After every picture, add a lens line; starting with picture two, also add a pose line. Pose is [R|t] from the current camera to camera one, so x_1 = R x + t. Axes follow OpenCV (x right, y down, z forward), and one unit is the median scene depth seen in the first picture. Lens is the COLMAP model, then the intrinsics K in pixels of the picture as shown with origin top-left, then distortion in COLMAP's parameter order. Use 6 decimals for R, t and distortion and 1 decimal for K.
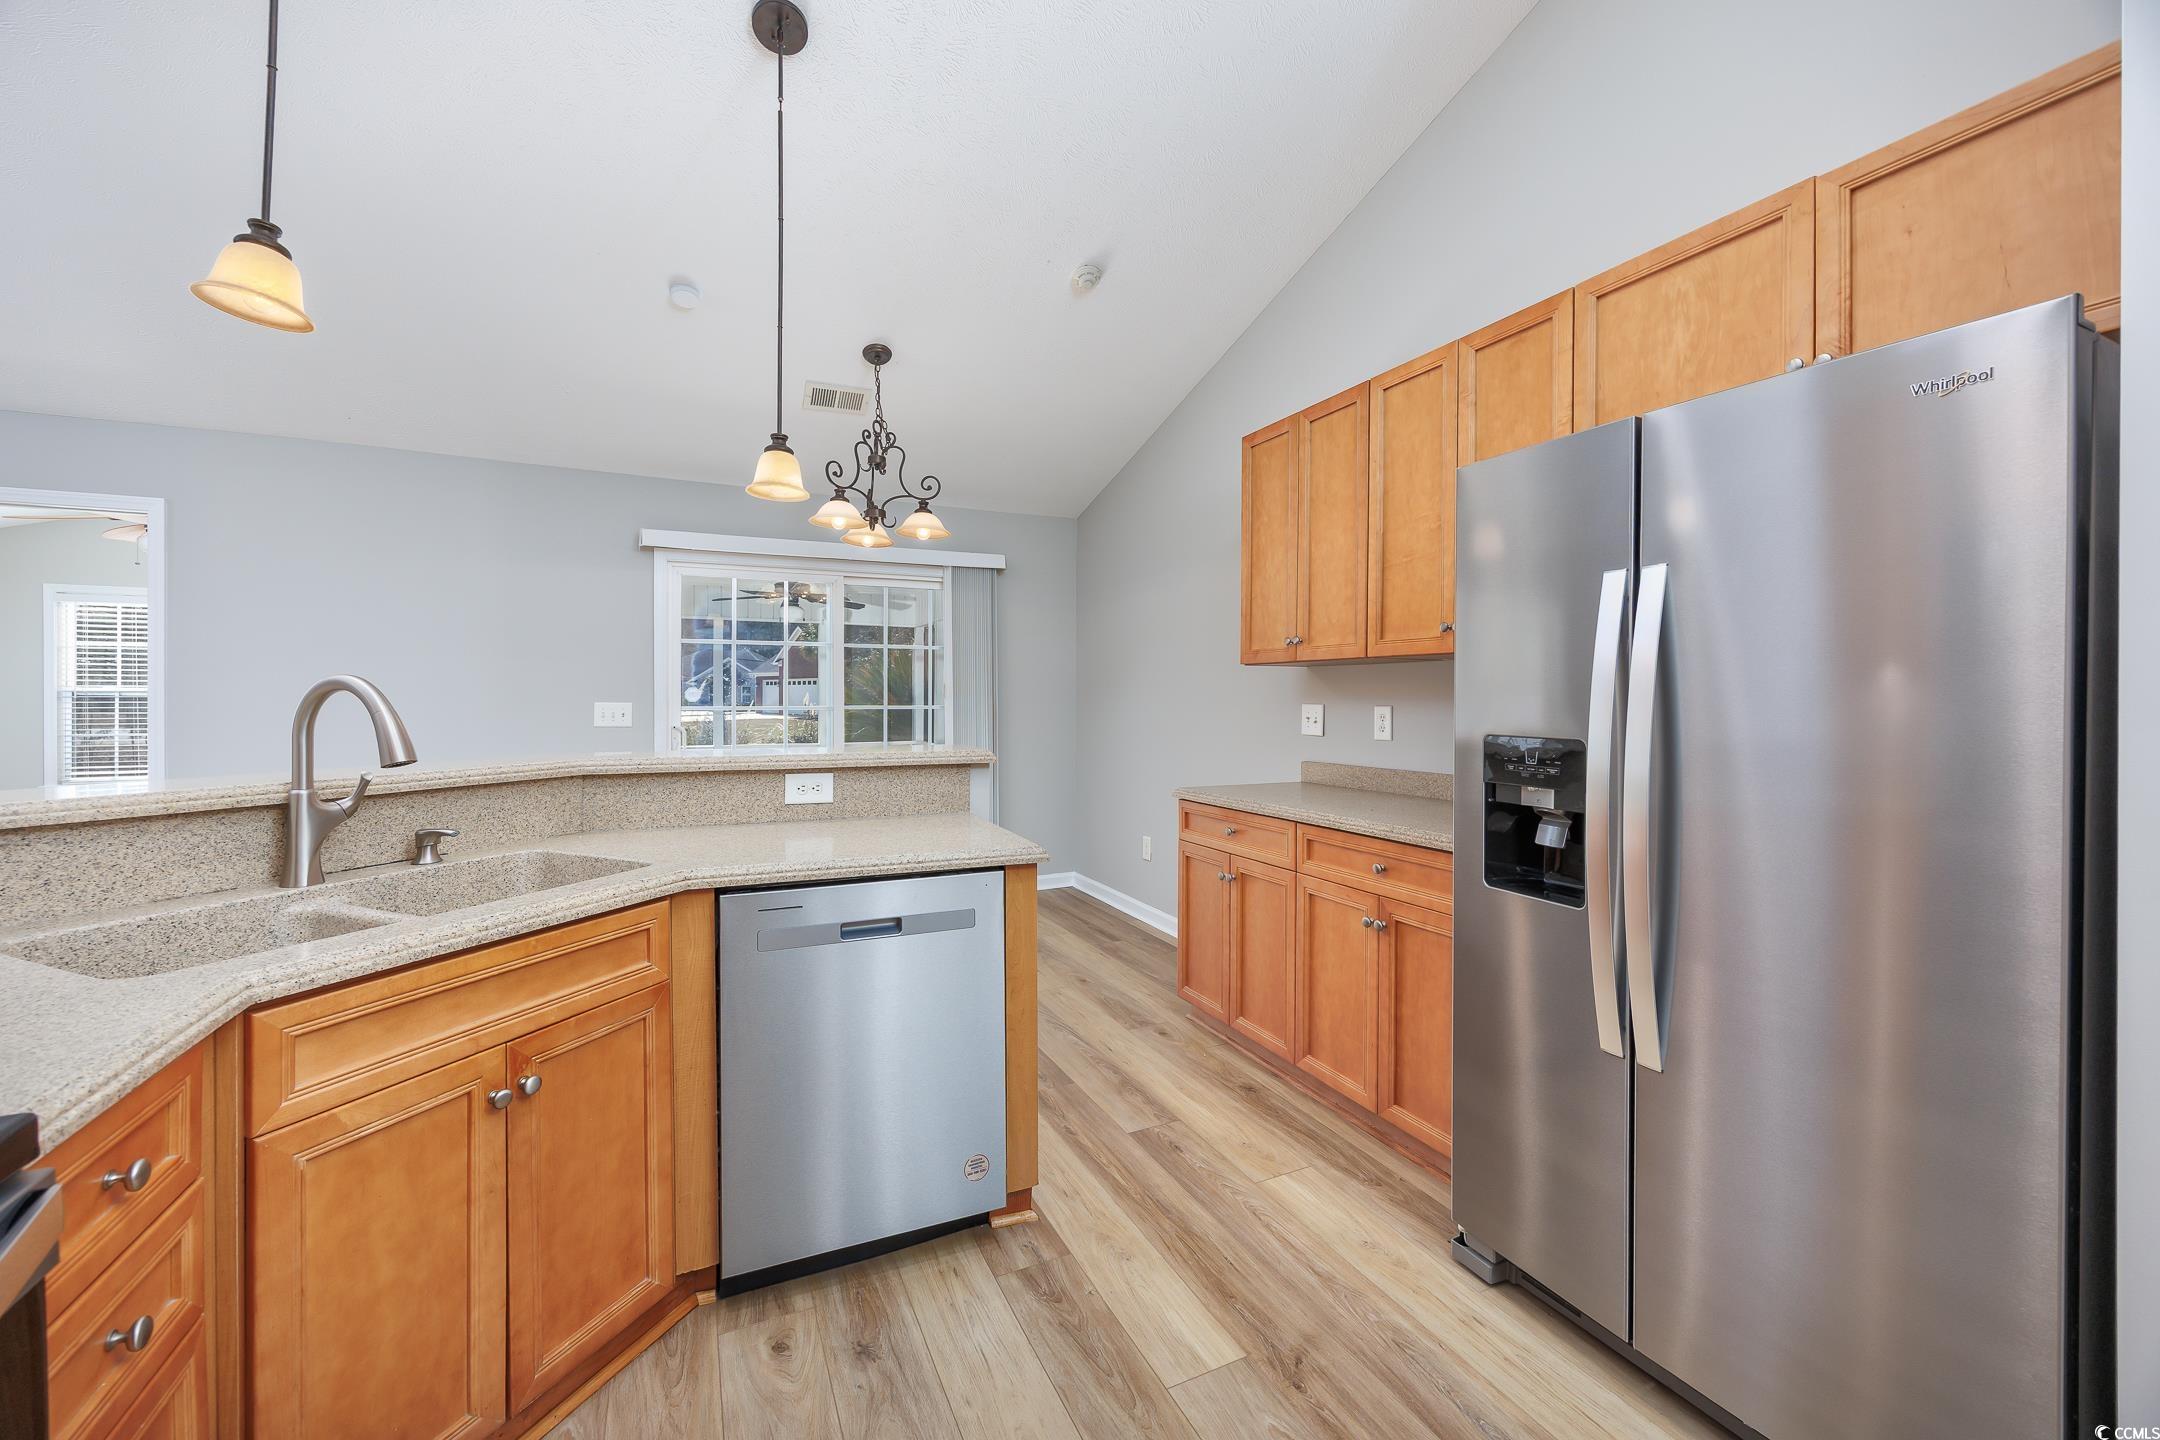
lens RADIAL K [[843.7, 0, 1082.0], [0, 843.7, 702.3], [0, 0, 1]] dist [0.000490, 0.000101]
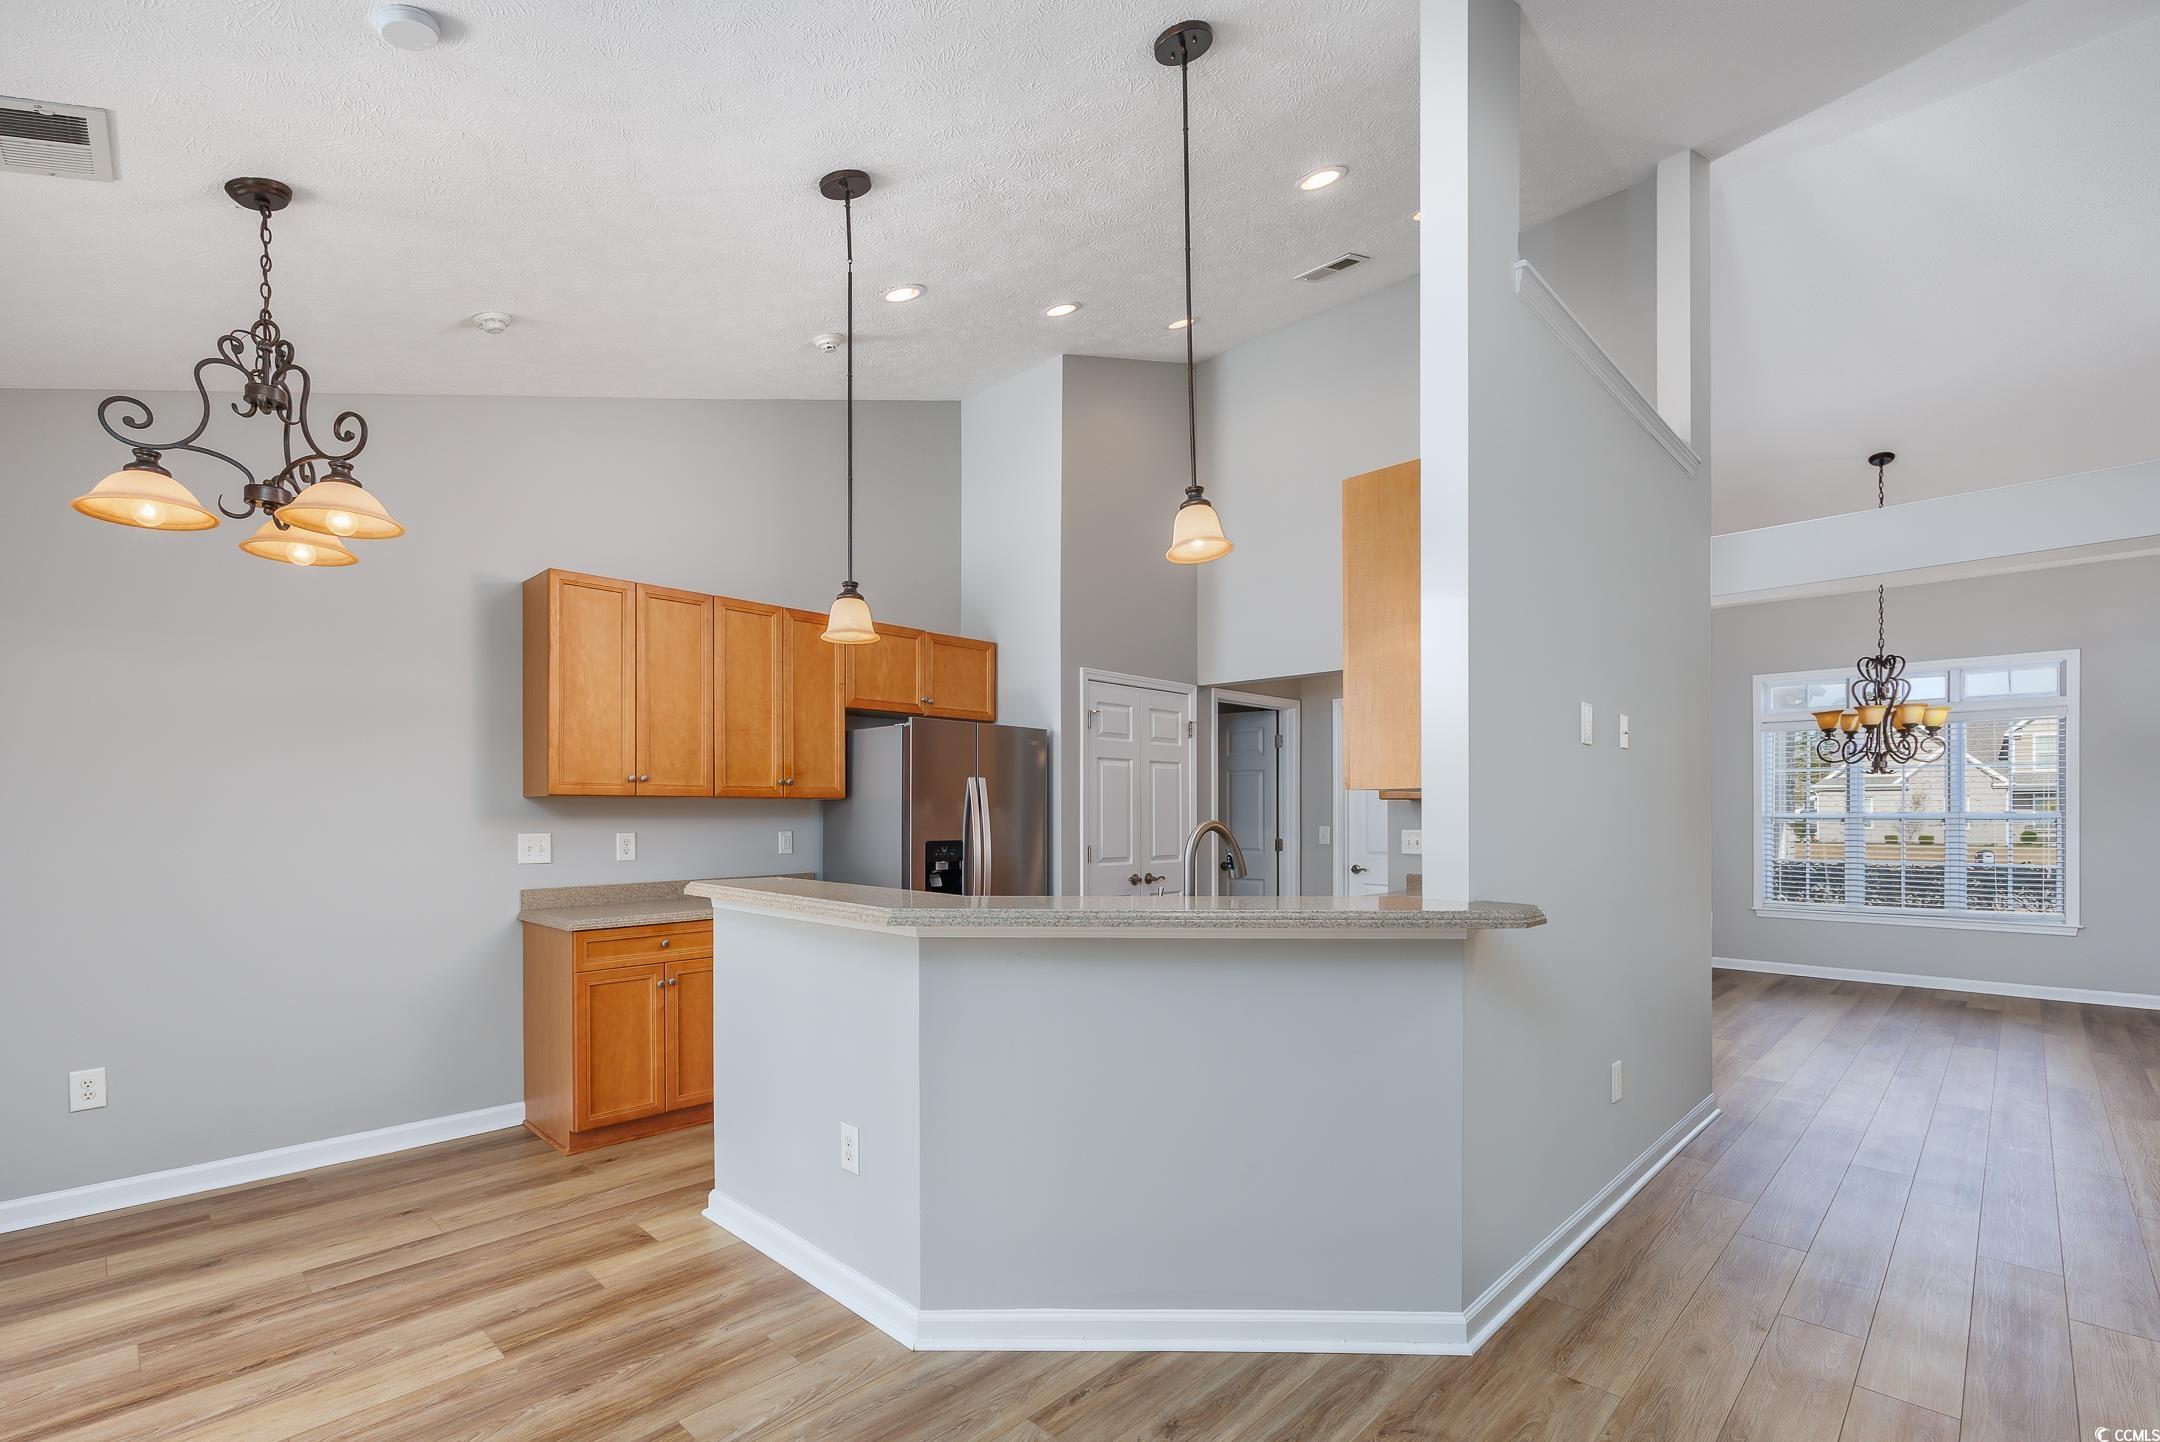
lens RADIAL K [[965.1, 0, 1072.4], [0, 965.1, 813.2], [0, 0, 1]] dist [-0.000045, -0.000037]
pose [[-0.348750, 0.002885, 0.937211, -1.579897], [0.010960, 0.999939, 0.001000, -0.024186], [-0.937152, 0.010620, -0.348761, 1.176338]]
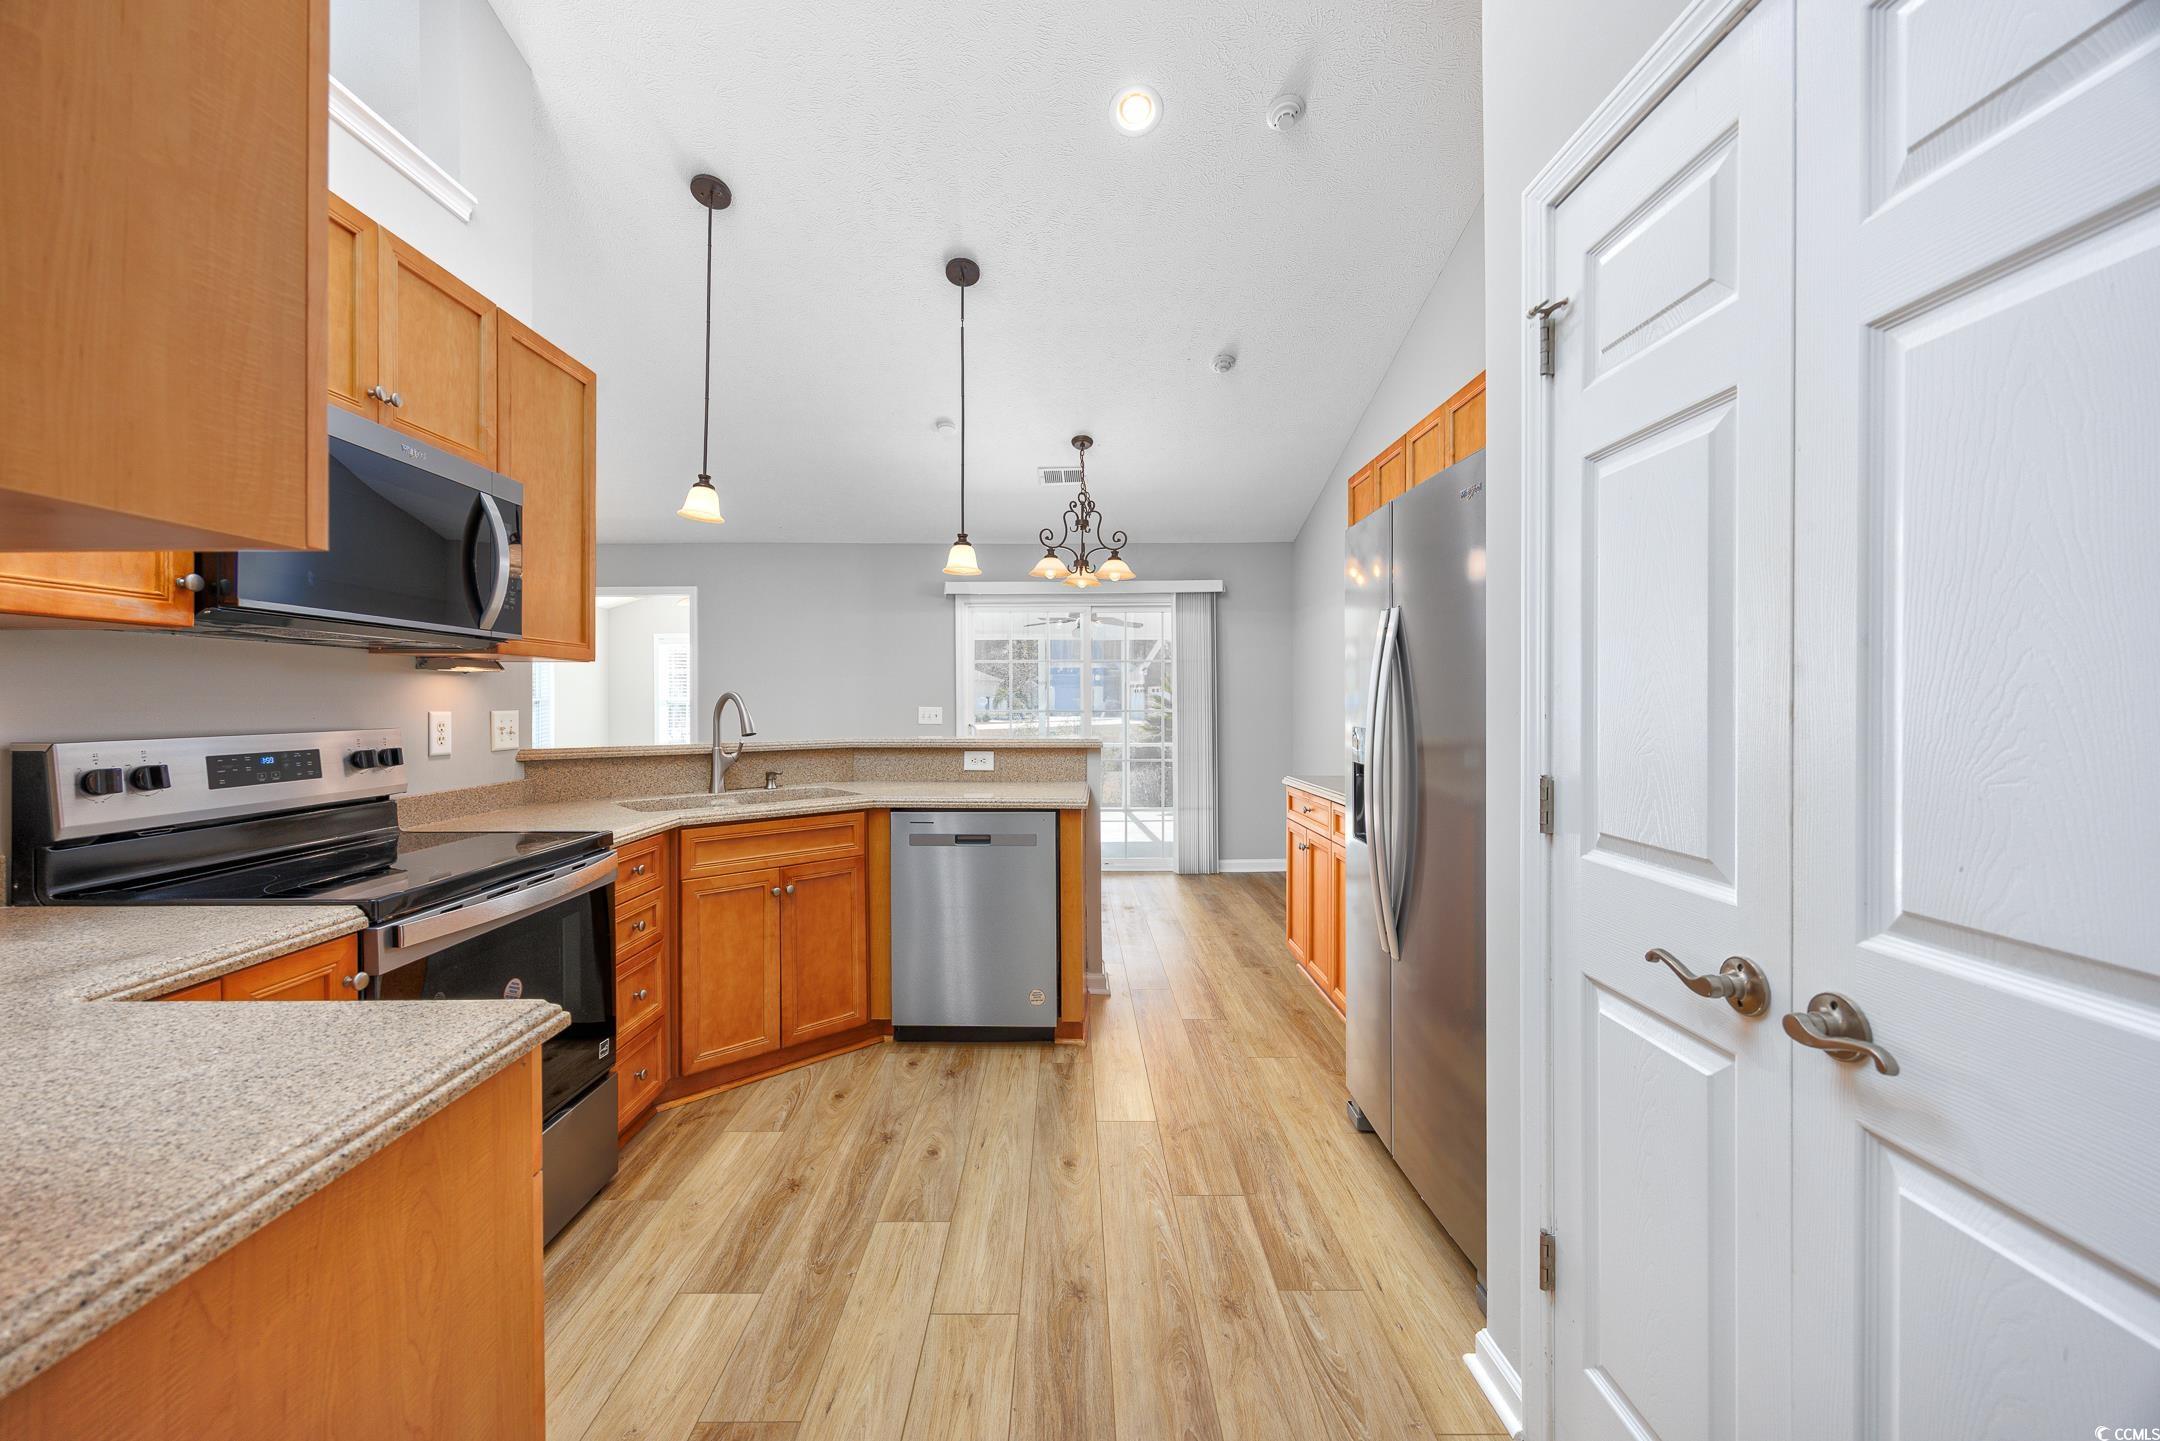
lens RADIAL K [[854.5, 0, 1066.3], [0, 854.5, 709.8], [0, 0, 1]] dist [0.000141, 0.000012]
pose [[0.900889, 0.000250, -0.434049, 0.499439], [0.000547, 0.999998, 0.001711, 0.005421], [0.434049, -0.001779, 0.900888, -0.341156]]
